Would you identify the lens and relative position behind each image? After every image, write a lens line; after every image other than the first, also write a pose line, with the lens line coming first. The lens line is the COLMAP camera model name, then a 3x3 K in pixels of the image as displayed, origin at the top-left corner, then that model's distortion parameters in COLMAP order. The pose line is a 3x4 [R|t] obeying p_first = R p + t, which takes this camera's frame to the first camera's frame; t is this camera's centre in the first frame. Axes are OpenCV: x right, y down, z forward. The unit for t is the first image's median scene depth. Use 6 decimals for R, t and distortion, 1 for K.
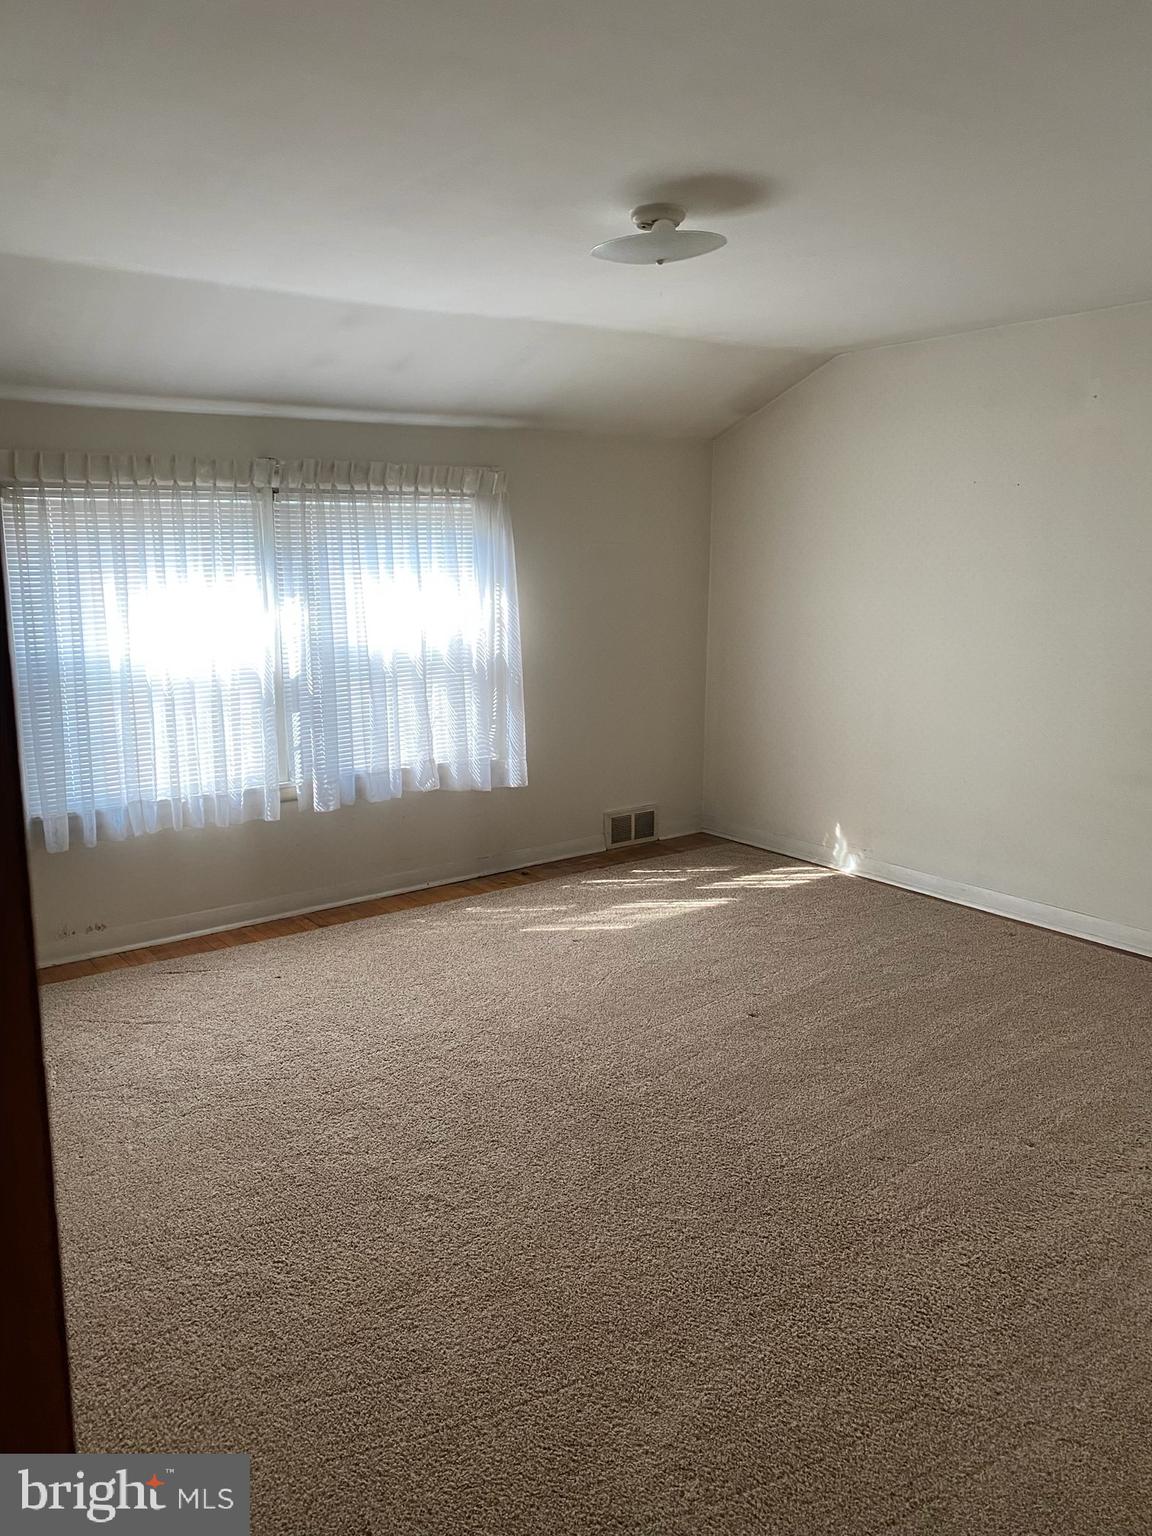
lens RADIAL K [[1156.1, 0, 576.0], [0, 1156.1, 768.0], [0, 0, 1]] dist [0.007332, -0.001364]
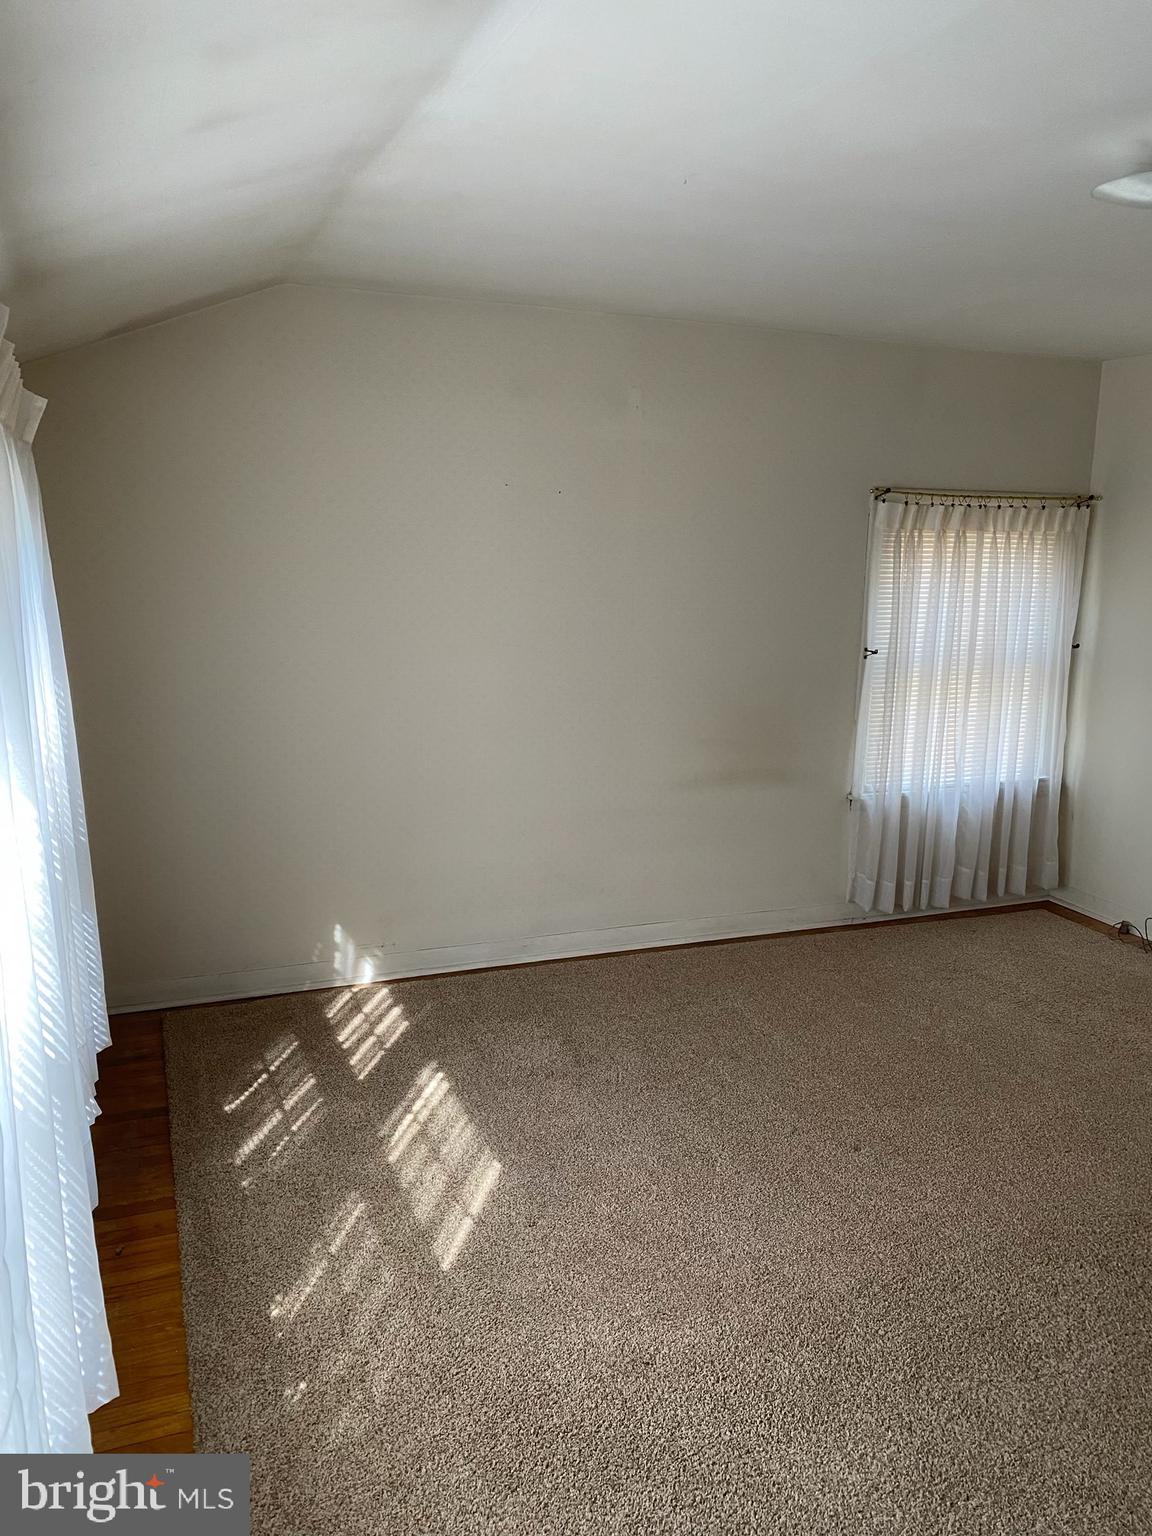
lens RADIAL K [[1156.1, 0, 576.0], [0, 1156.1, 768.0], [0, 0, 1]] dist [0.007332, -0.001364]
pose [[0.246497, -0.176437, 0.952948, -0.503602], [0.152403, 0.978111, 0.141675, -0.156730], [-0.957086, 0.110309, 0.267991, 0.757627]]
